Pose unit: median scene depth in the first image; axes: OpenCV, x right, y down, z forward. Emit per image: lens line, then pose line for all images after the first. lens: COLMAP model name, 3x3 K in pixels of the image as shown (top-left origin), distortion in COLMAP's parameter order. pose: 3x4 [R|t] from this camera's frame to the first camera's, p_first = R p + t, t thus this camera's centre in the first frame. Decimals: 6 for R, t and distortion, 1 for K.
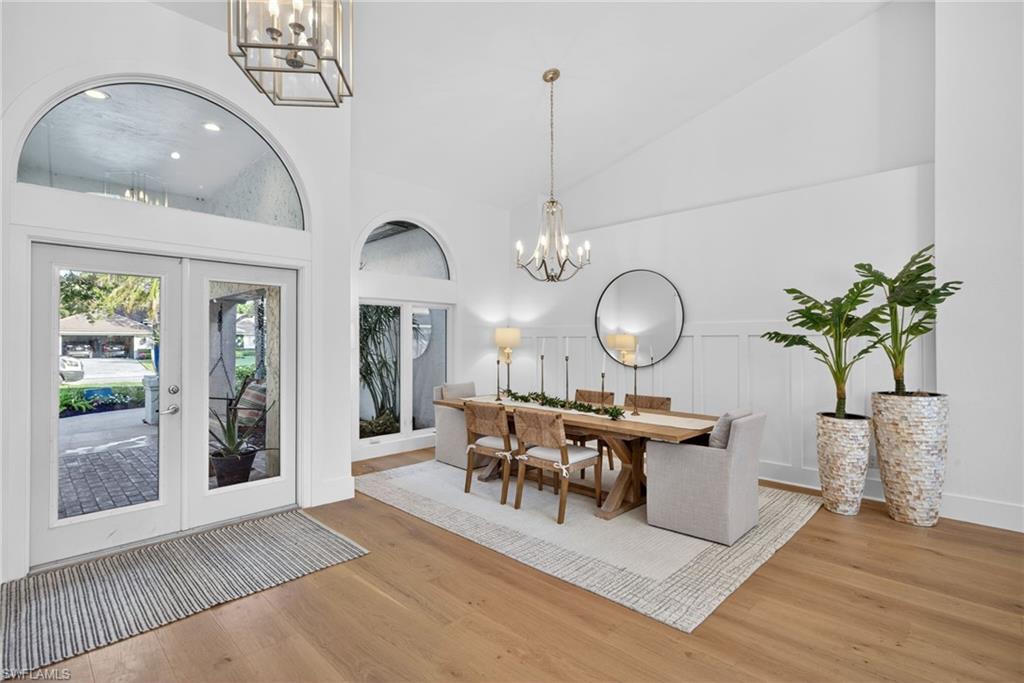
lens RADIAL K [[484.0, 0, 515.6], [0, 484.0, 341.2], [0, 0, 1]] dist [-0.002247, -0.002553]
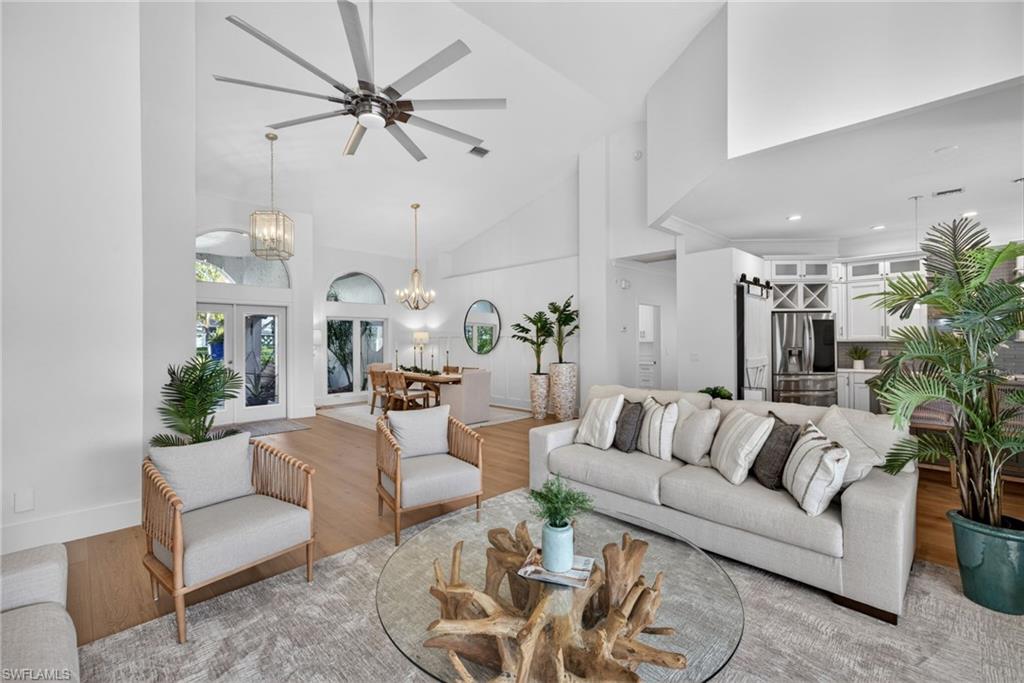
lens RADIAL K [[430.5, 0, 507.3], [0, 430.5, 340.5], [0, 0, 1]] dist [0.004062, -0.000941]
pose [[0.999843, -0.005433, -0.016852, 0.465501], [0.005495, 0.999978, 0.003607, -0.001359], [0.016832, -0.003699, 0.999851, -0.741701]]
